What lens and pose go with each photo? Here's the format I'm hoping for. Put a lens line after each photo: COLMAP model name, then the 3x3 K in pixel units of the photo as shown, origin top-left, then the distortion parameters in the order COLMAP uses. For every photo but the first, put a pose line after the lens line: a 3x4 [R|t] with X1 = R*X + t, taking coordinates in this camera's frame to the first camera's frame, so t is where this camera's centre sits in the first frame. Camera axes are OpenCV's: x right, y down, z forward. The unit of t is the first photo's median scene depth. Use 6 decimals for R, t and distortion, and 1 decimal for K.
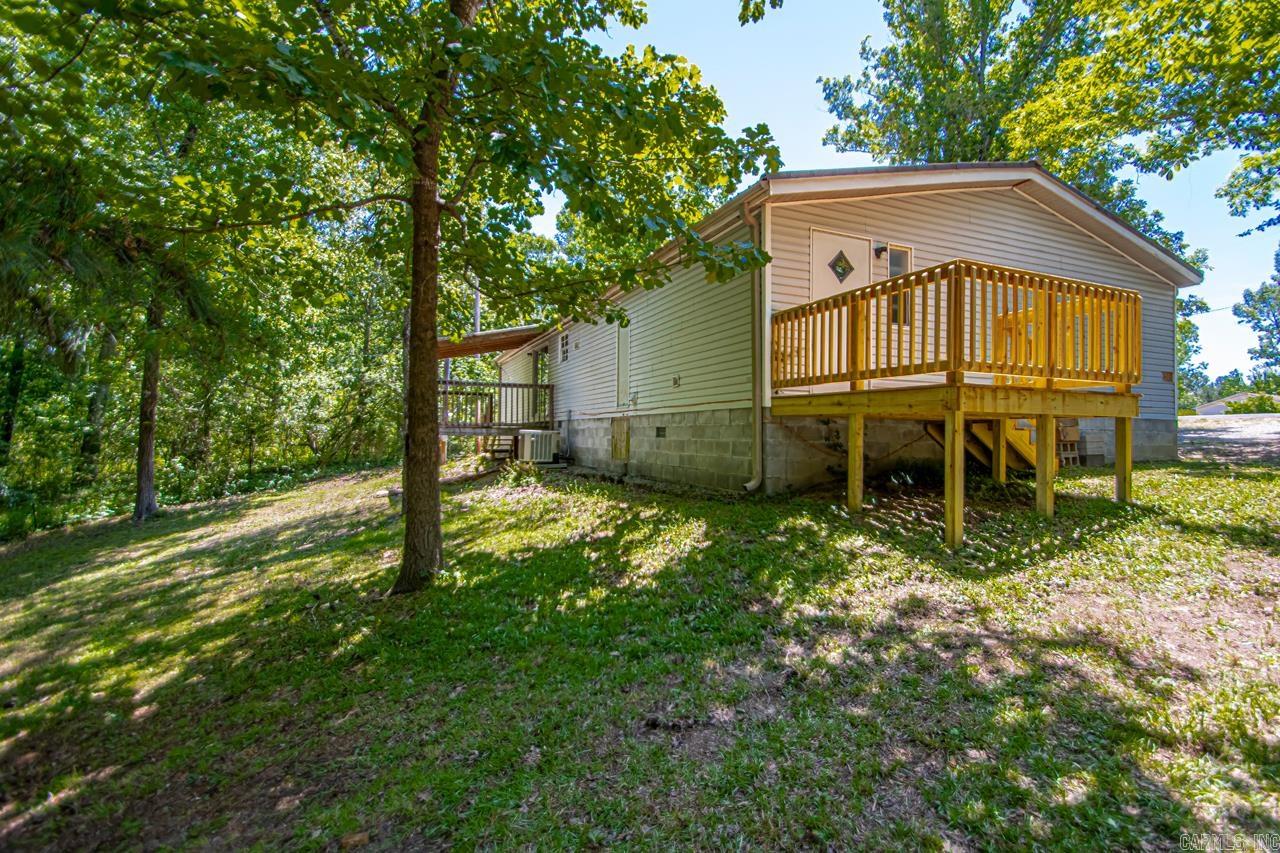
lens RADIAL K [[592.4, 0, 643.8], [0, 592.4, 426.8], [0, 0, 1]] dist [0.027076, -0.014413]
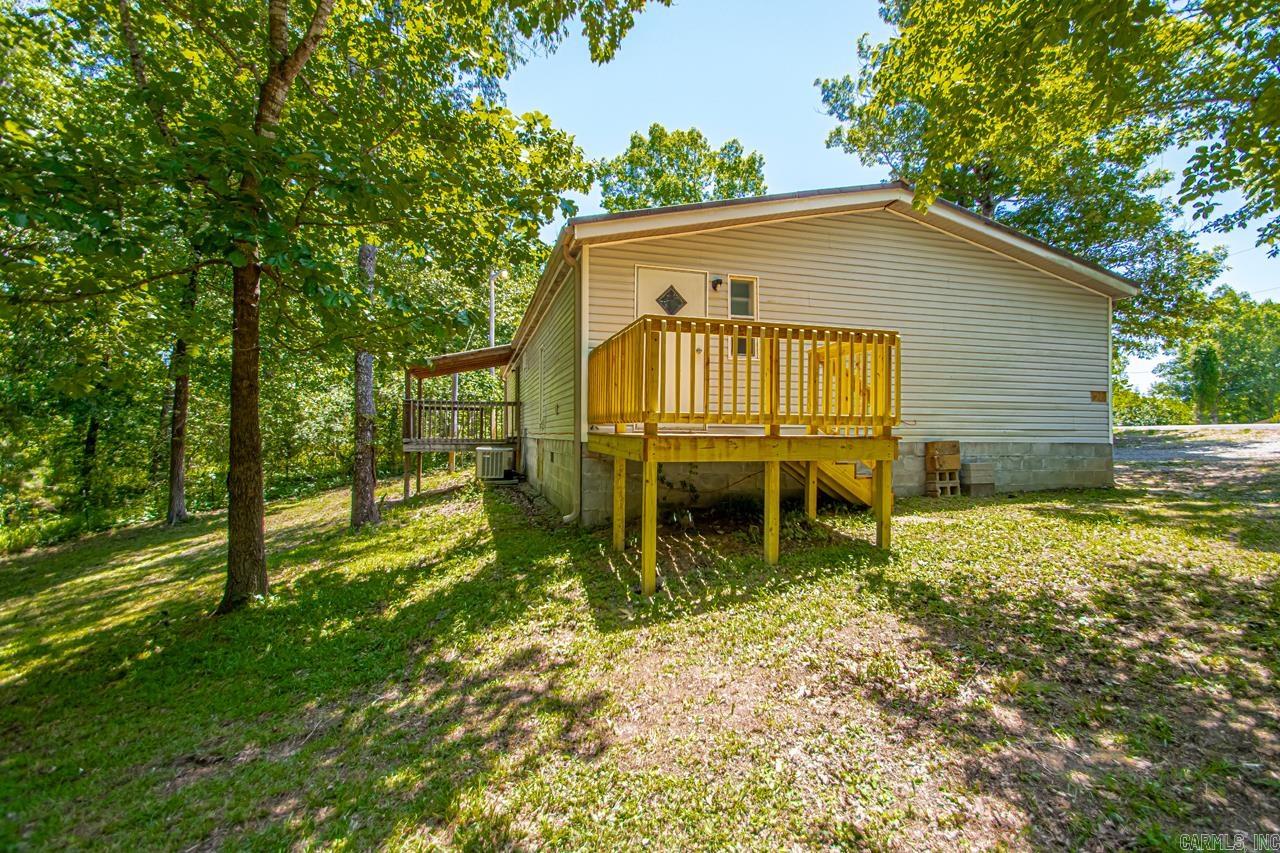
lens RADIAL K [[592.4, 0, 668.0], [0, 592.4, 425.3], [0, 0, 1]] dist [0.027076, -0.014413]
pose [[0.991155, -0.003796, -0.132652, 0.443640], [0.004229, 0.999987, 0.002981, -0.058448], [0.132638, -0.003516, 0.991158, -0.005655]]
